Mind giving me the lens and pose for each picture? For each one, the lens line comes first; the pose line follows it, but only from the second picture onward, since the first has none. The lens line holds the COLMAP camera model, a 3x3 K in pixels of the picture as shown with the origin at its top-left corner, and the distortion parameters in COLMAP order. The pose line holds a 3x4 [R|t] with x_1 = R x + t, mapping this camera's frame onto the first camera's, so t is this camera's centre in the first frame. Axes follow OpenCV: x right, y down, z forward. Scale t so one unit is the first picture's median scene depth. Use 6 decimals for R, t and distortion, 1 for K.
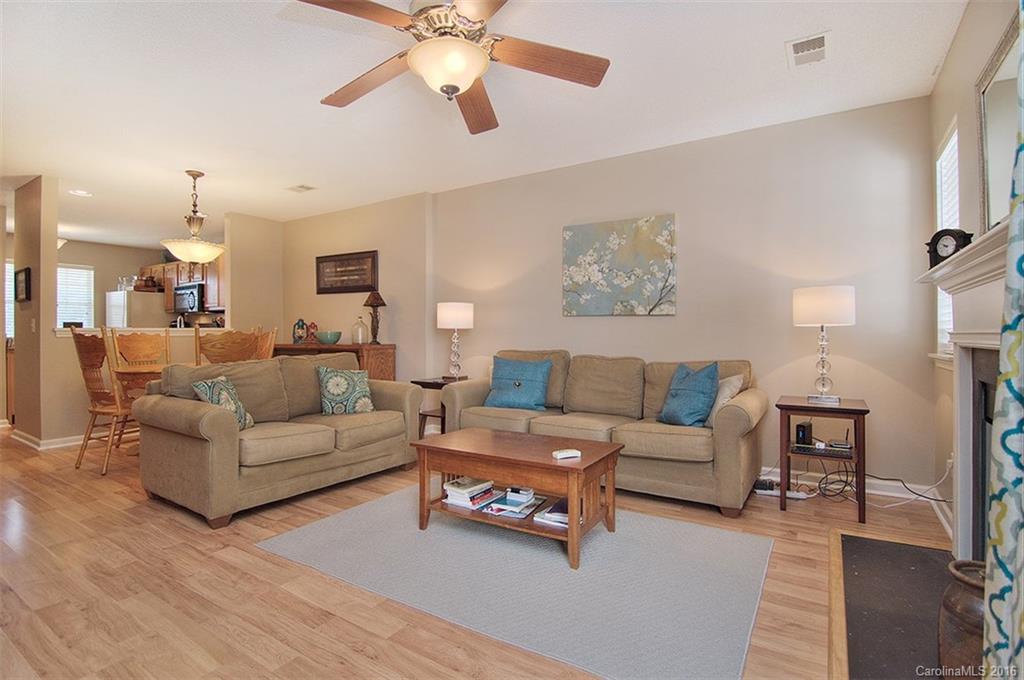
lens RADIAL K [[501.5, 0, 511.2], [0, 501.5, 332.3], [0, 0, 1]] dist [-0.002484, -0.012984]
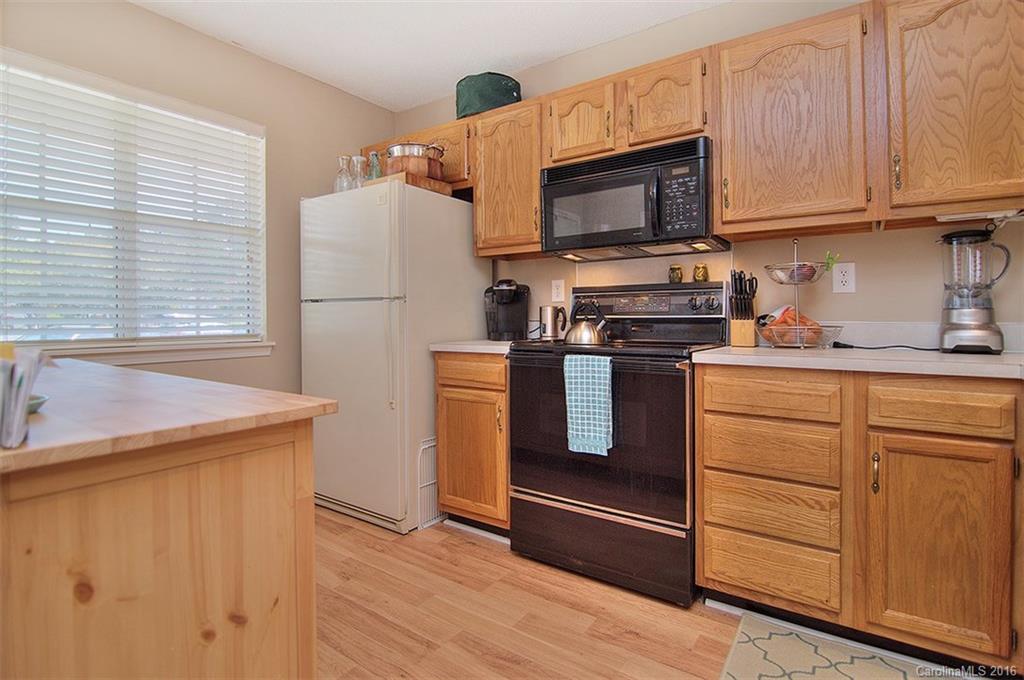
lens RADIAL K [[505.7, 0, 511.6], [0, 505.7, 315.9], [0, 0, 1]] dist [-0.020291, -0.000787]
pose [[0.999301, 0.002410, -0.037293, -0.844690], [-0.002429, 0.999997, -0.000472, 0.001893], [0.037291, 0.000563, 0.999304, 0.843744]]
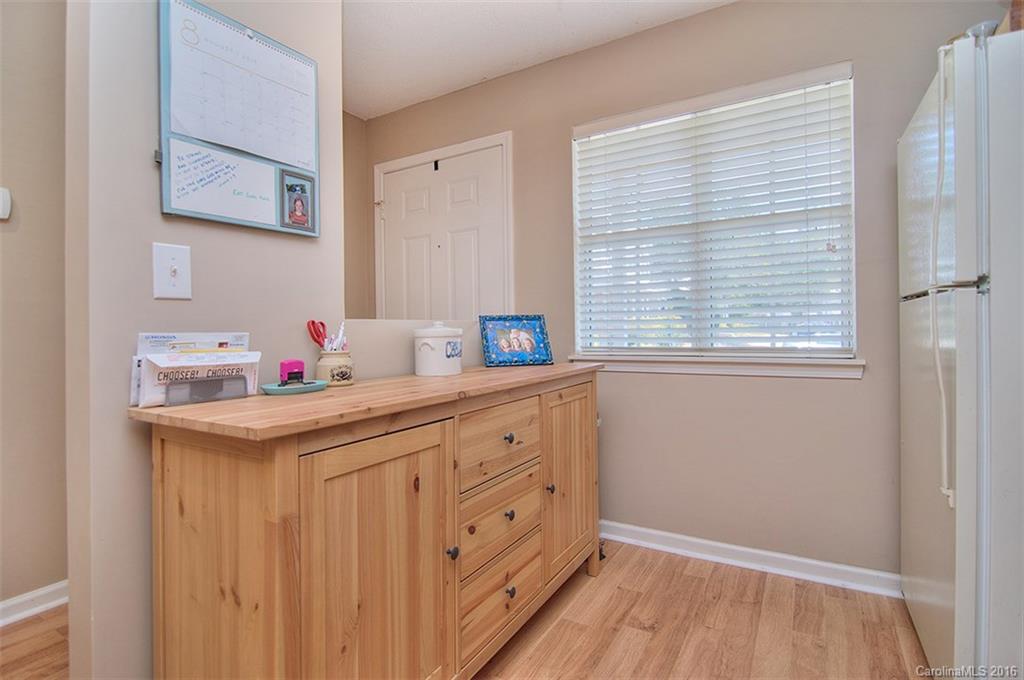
lens RADIAL K [[501.5, 0, 511.2], [0, 501.5, 332.3], [0, 0, 1]] dist [-0.002484, -0.012984]
pose [[0.038224, 0.005288, -0.999255, -0.767166], [0.018014, 0.999820, 0.005980, 0.002236], [0.999107, -0.018230, 0.038121, 1.052379]]
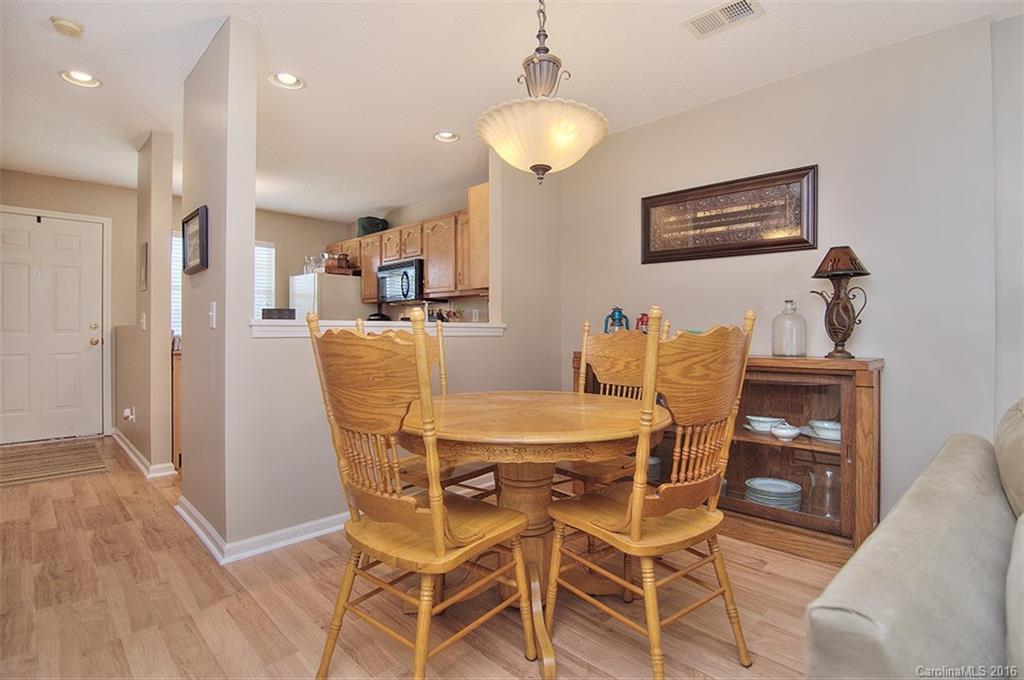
lens RADIAL K [[512.0, 0, 513.2], [0, 512.0, 332.5], [0, 0, 1]] dist [-0.015230, -0.001222]
pose [[0.976406, 0.007773, -0.215803, -0.405428], [-0.007734, 0.999970, 0.001024, 0.001522], [0.215804, 0.000670, 0.976436, 0.408426]]
